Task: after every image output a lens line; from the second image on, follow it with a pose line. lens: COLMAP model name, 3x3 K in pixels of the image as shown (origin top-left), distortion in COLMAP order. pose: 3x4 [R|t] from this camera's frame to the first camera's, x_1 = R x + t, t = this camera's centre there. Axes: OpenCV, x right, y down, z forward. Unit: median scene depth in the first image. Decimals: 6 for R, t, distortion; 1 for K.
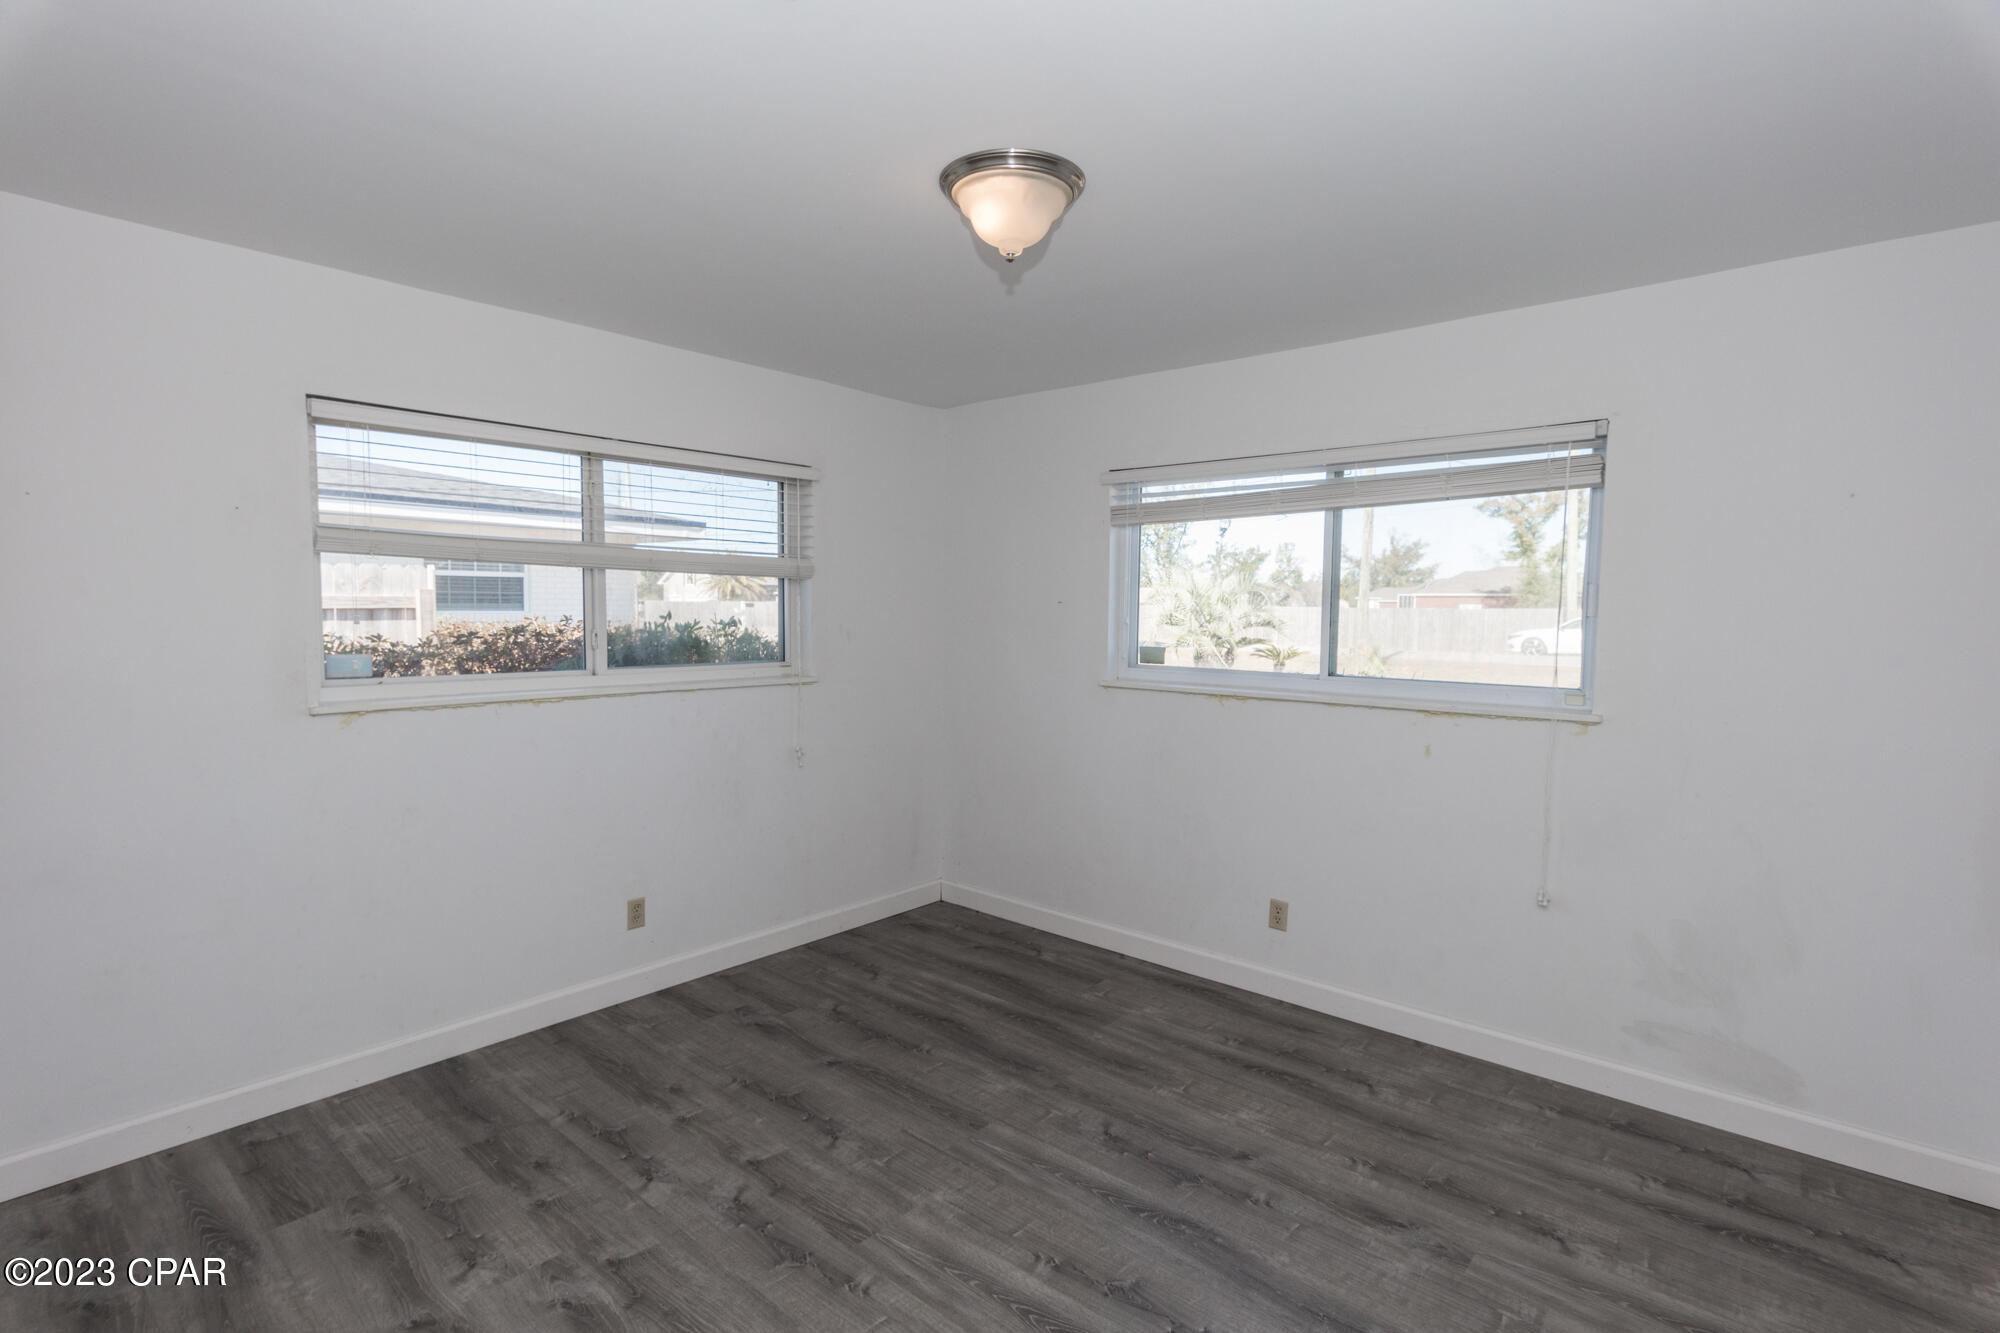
lens RADIAL K [[973.0, 0, 993.2], [0, 973.0, 670.5], [0, 0, 1]] dist [-0.001119, 0.002063]
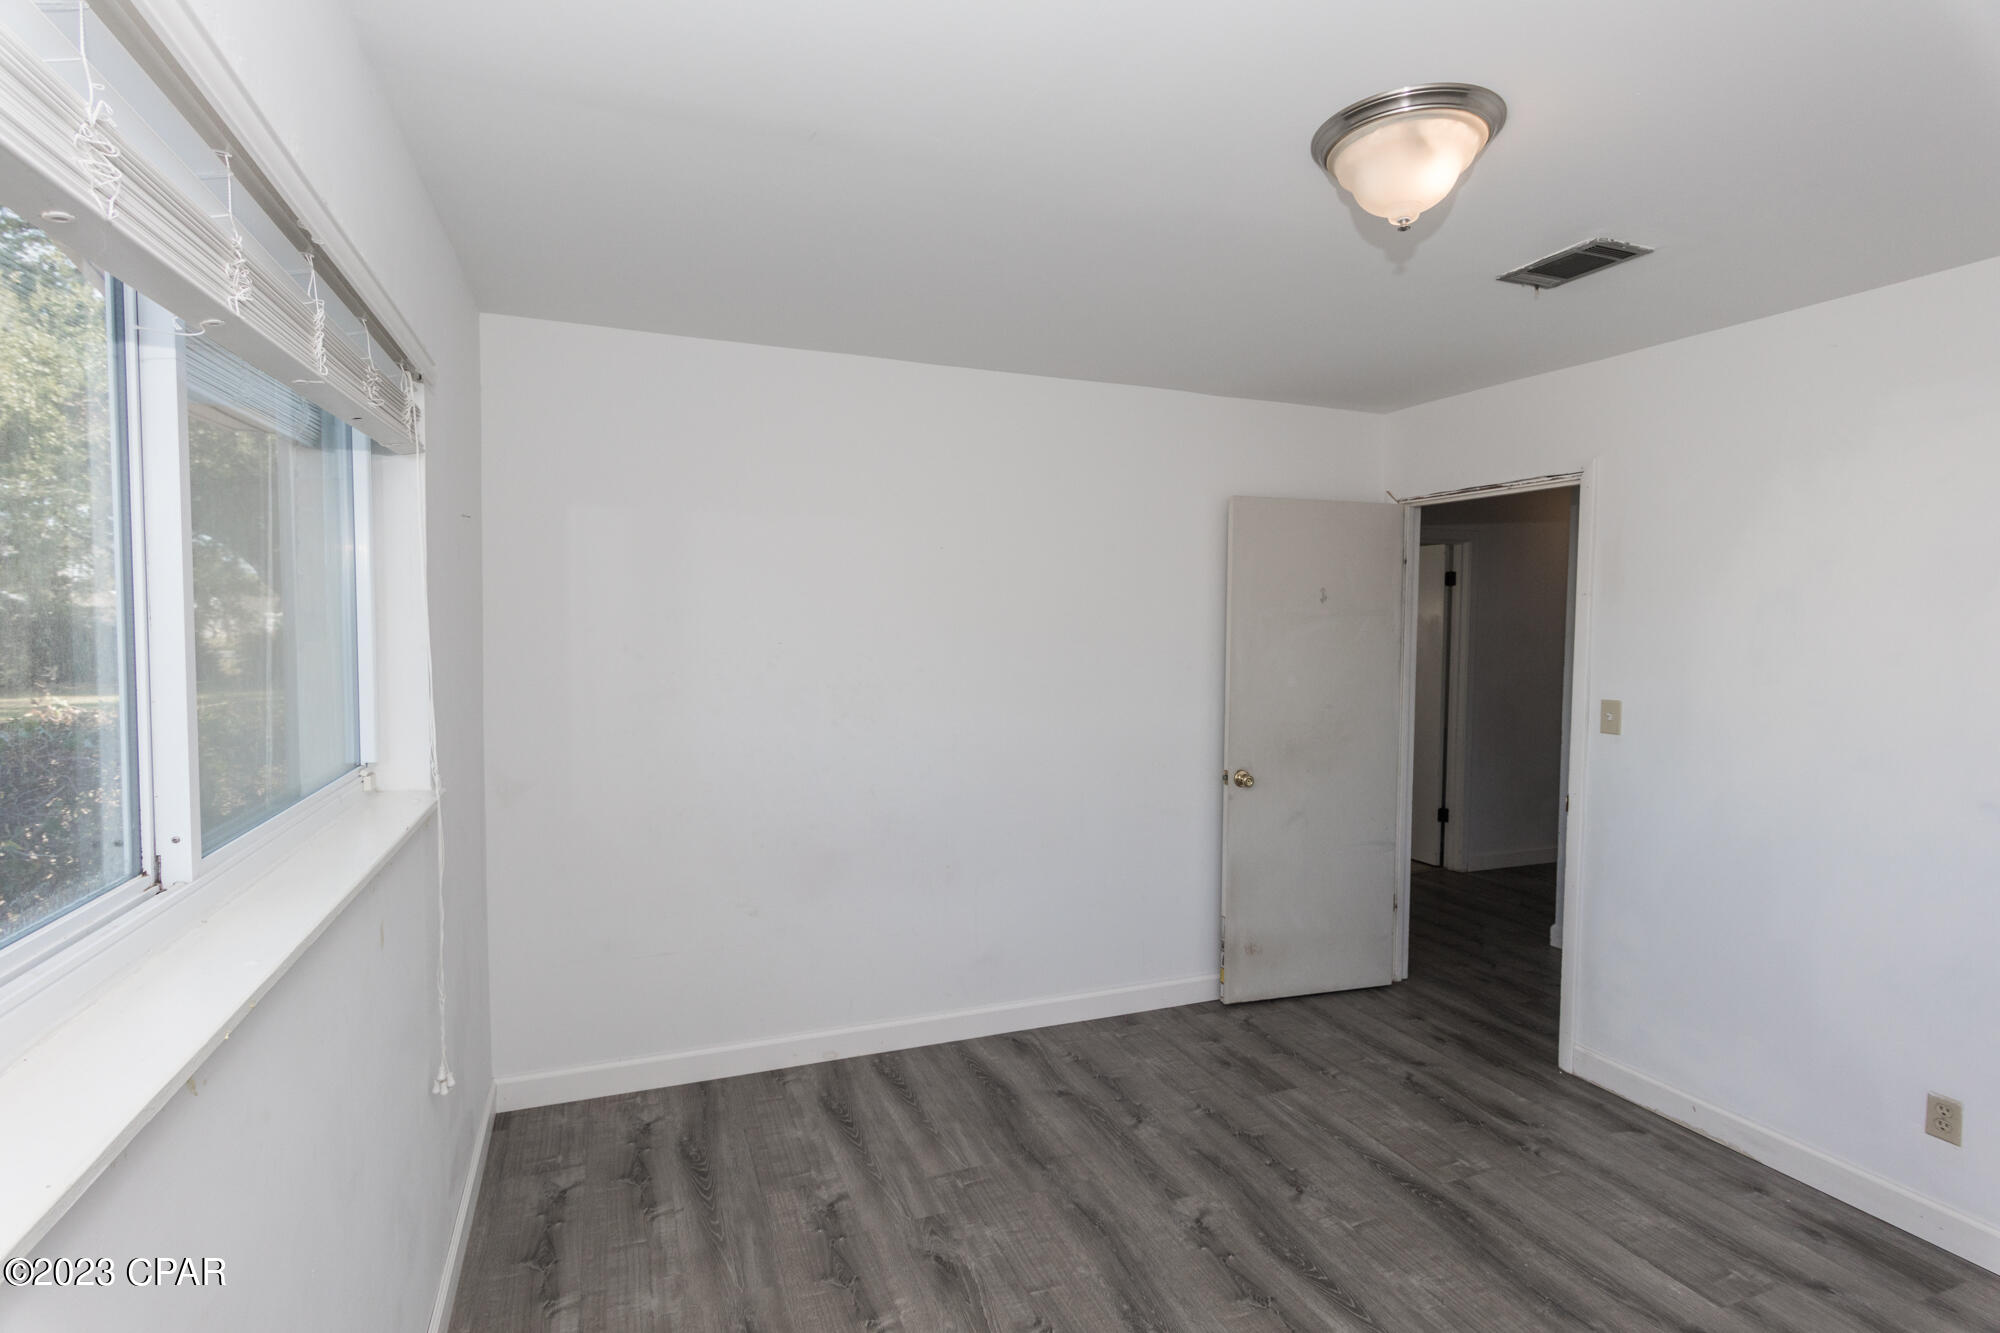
lens RADIAL K [[973.0, 0, 1002.2], [0, 973.0, 672.0], [0, 0, 1]] dist [-0.001119, 0.002063]
pose [[-0.892594, -0.037605, 0.449291, -0.061377], [0.017485, 0.992879, 0.117840, -0.137258], [-0.450523, 0.113039, -0.885580, 1.789514]]
